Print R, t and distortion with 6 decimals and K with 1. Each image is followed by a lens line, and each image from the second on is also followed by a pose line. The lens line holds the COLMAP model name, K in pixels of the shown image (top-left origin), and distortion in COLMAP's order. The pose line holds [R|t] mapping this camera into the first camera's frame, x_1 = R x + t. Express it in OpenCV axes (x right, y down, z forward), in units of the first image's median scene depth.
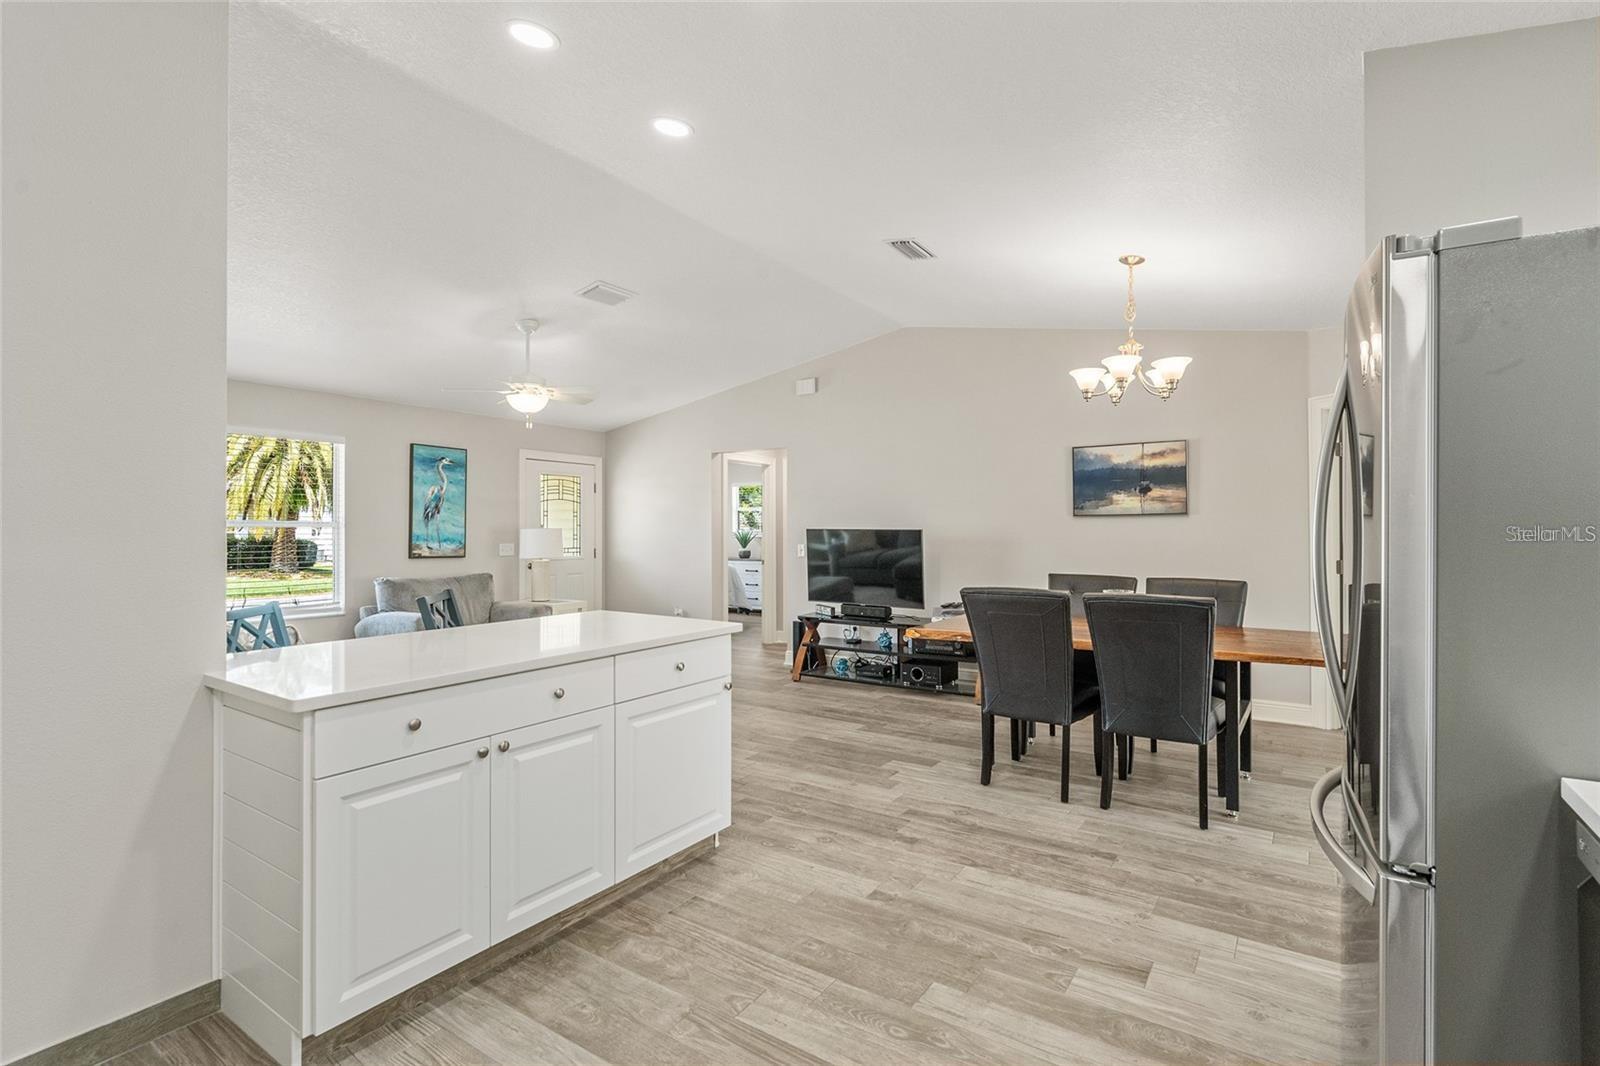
lens RADIAL K [[743.2, 0, 791.1], [0, 743.2, 532.0], [0, 0, 1]] dist [0.006179, -0.003182]
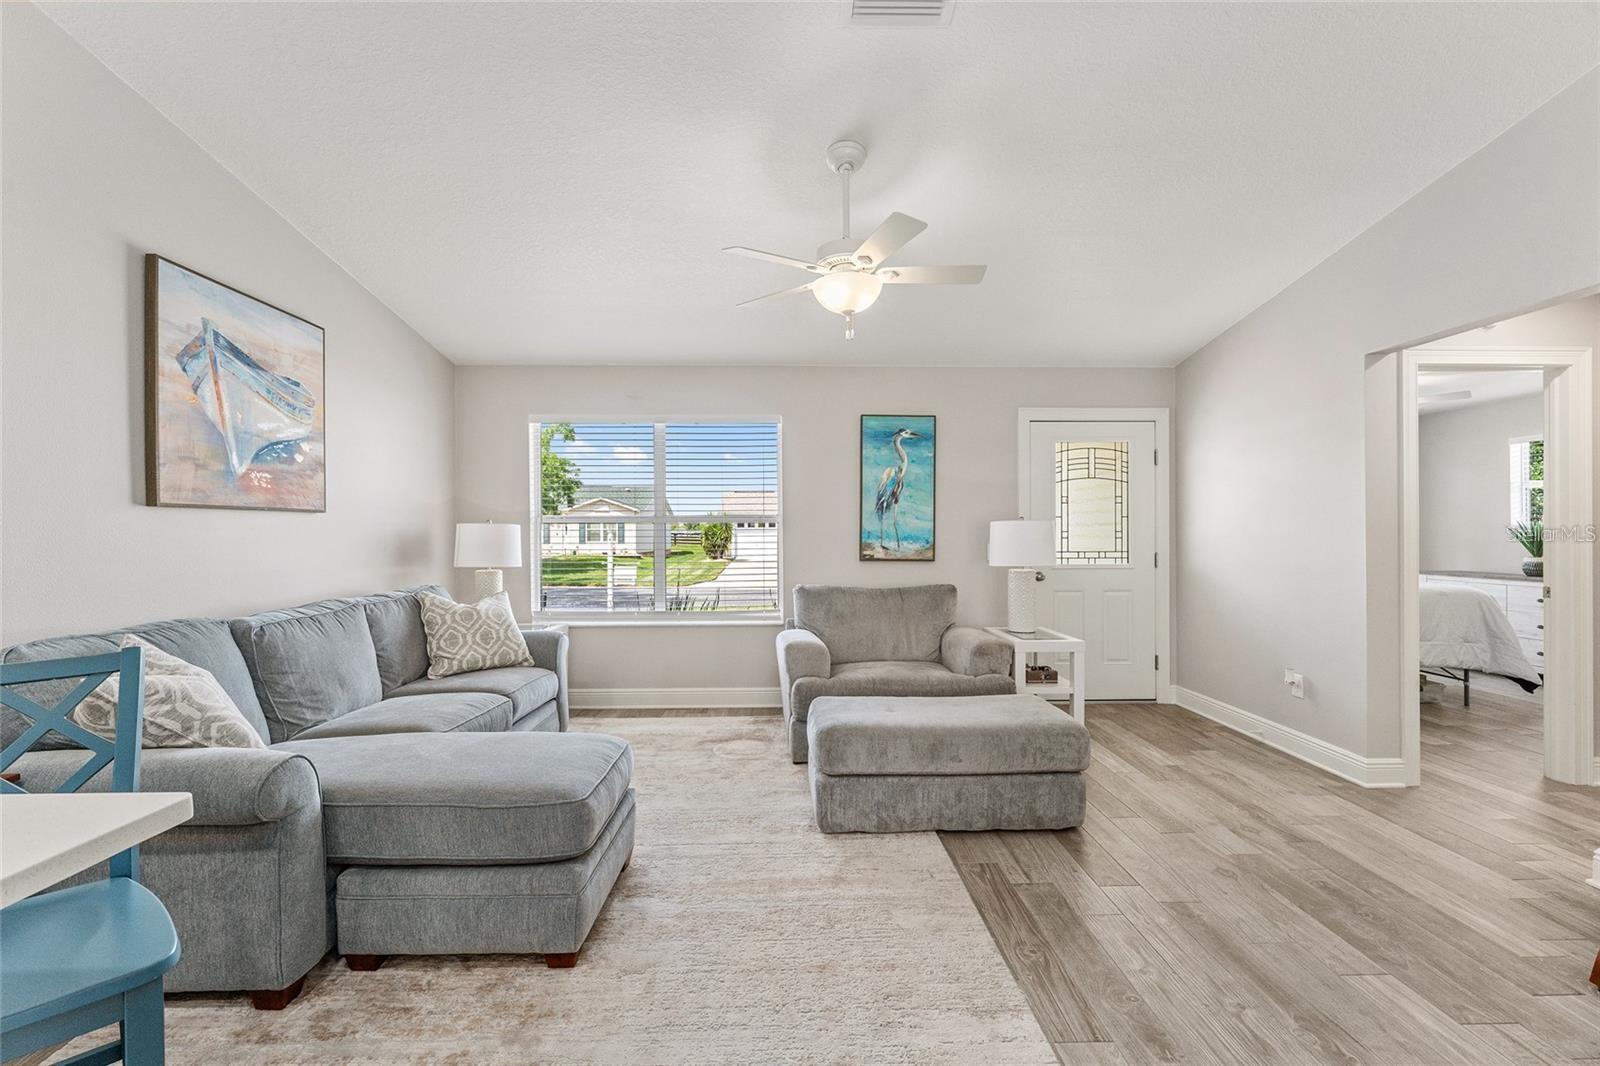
lens RADIAL K [[685.9, 0, 804.8], [0, 685.9, 529.7], [0, 0, 1]] dist [-0.002441, 0.000668]
pose [[0.590581, -0.007656, -0.806942, 0.064680], [0.004140, 0.999971, -0.006458, 0.011653], [0.806968, 0.000474, 0.590595, 0.898701]]
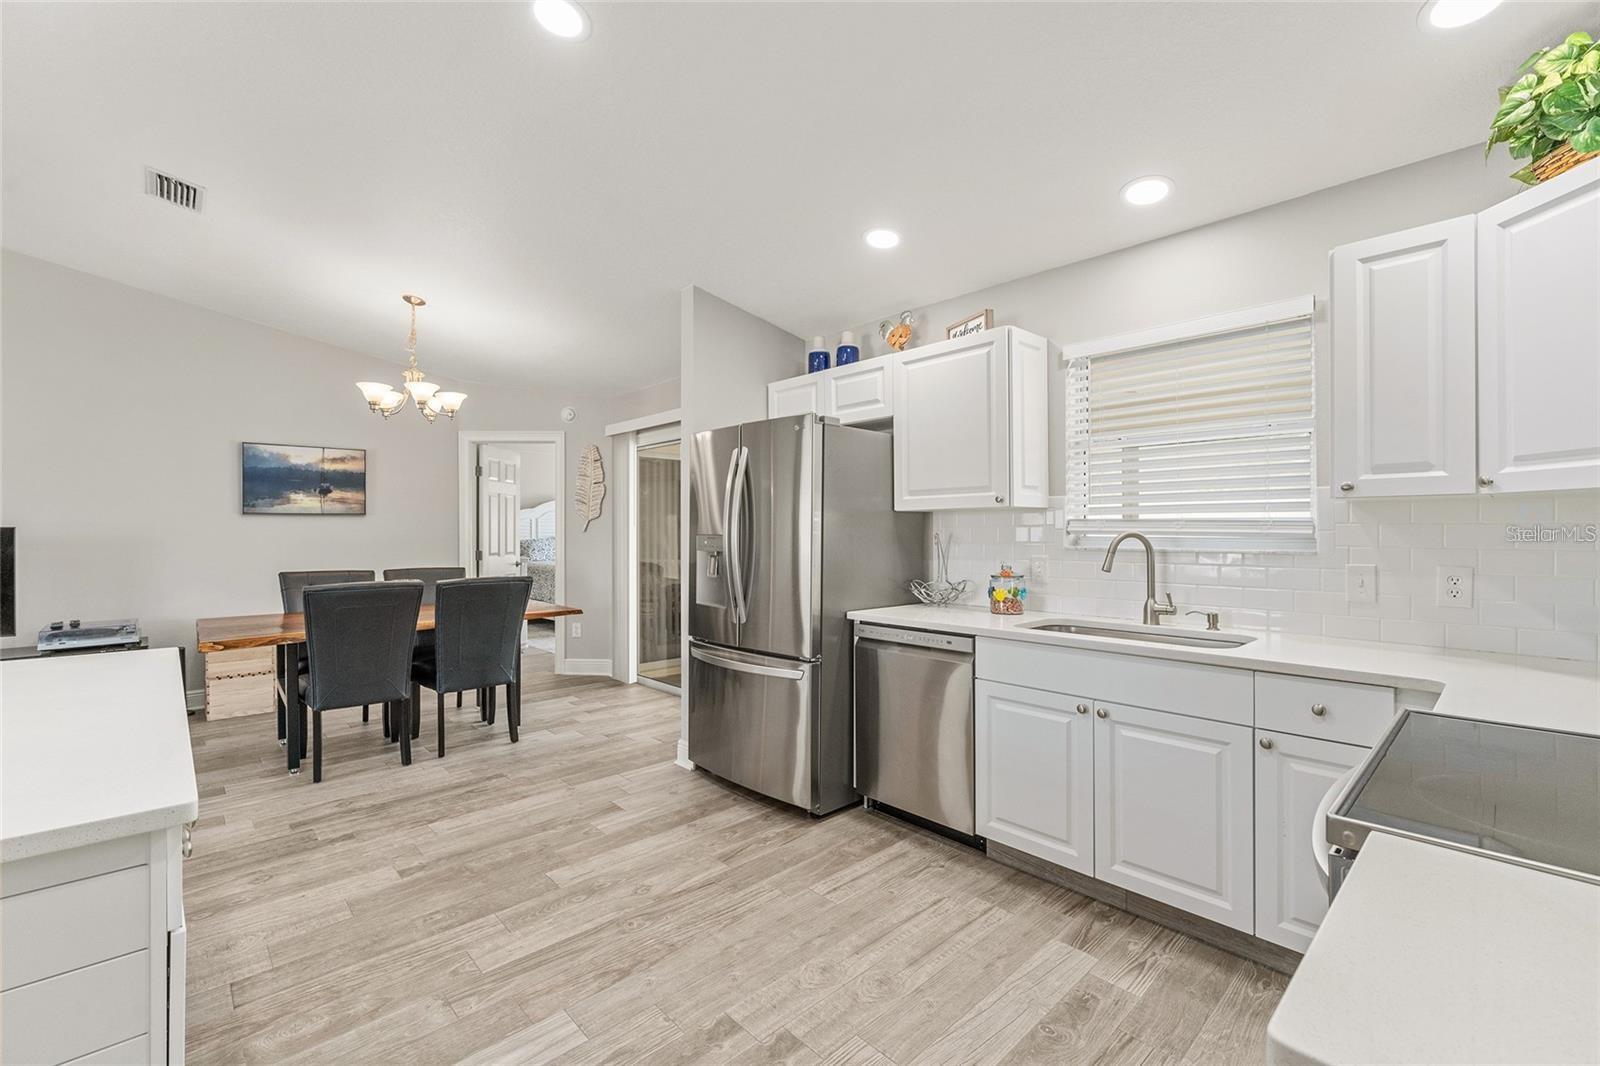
lens RADIAL K [[685.9, 0, 795.2], [0, 685.9, 532.3], [0, 0, 1]] dist [-0.002441, 0.000668]
pose [[0.218047, 0.001640, 0.975937, -0.466596], [-0.001657, 0.999998, -0.001310, 0.004182], [-0.975937, -0.001332, 0.218049, 0.164392]]
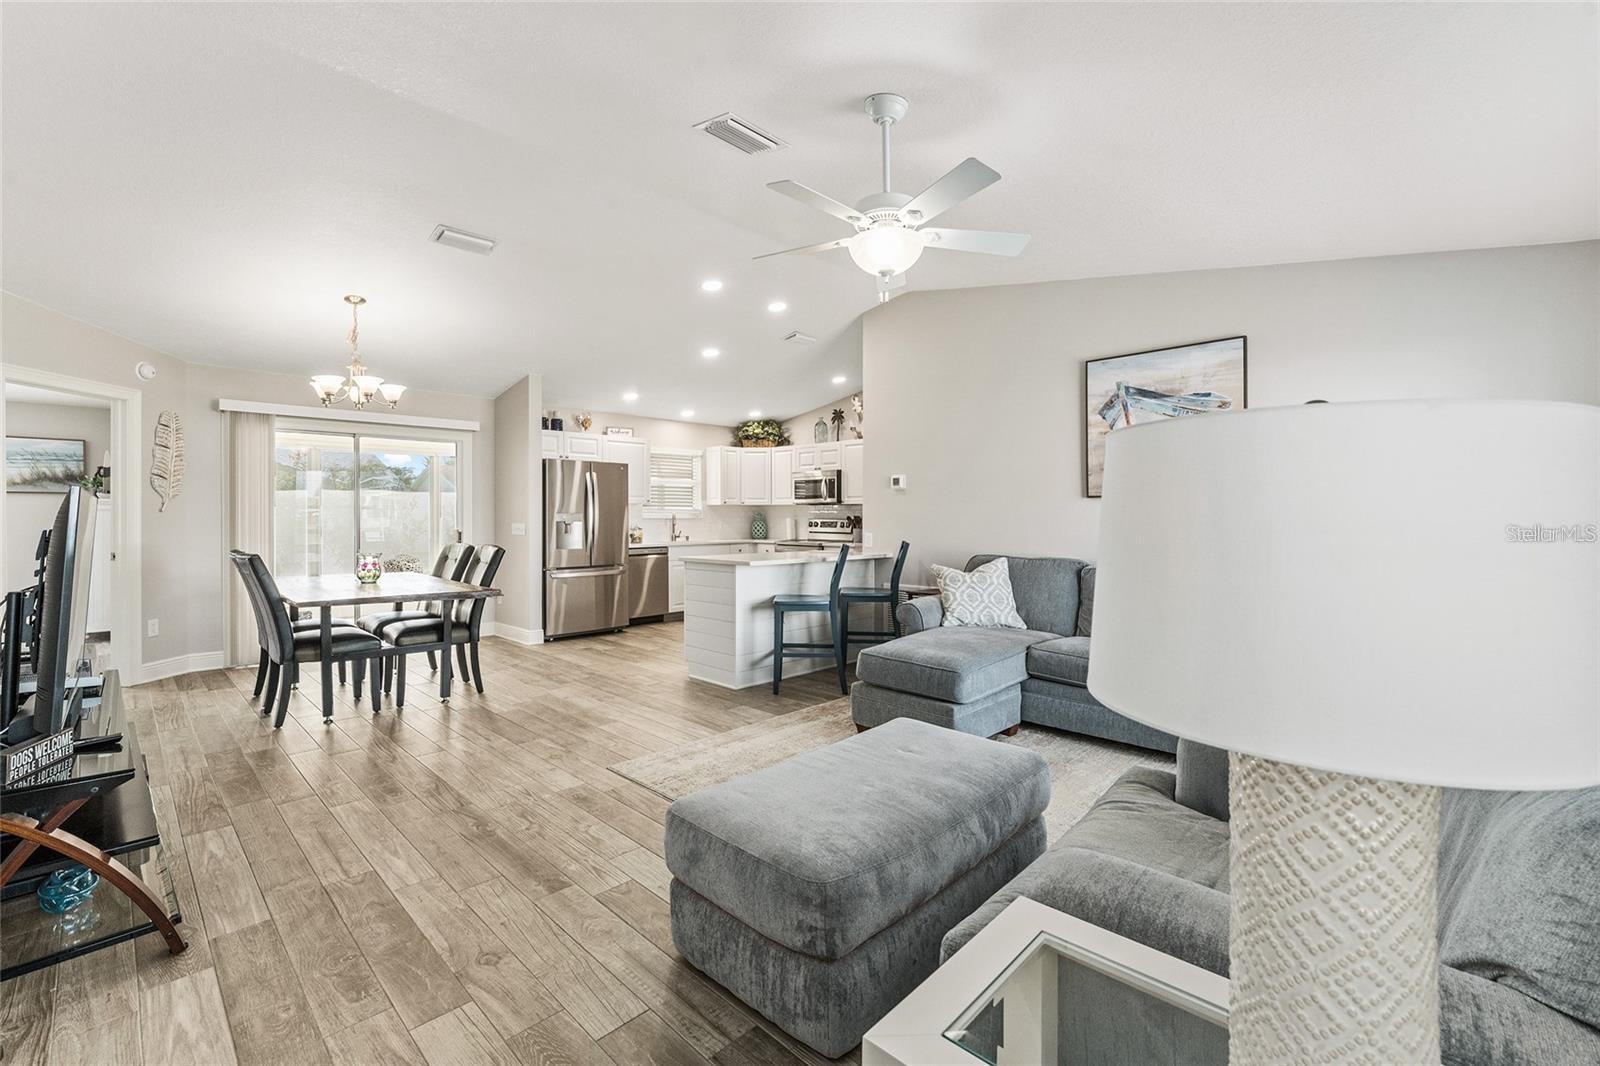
lens RADIAL K [[685.9, 0, 800.6], [0, 685.9, 517.8], [0, 0, 1]] dist [-0.002441, 0.000668]
pose [[-0.984405, 0.001715, 0.175908, -0.516802], [0.002362, 0.999991, 0.003470, 0.012533], [-0.175900, 0.003831, -0.984401, 2.014777]]
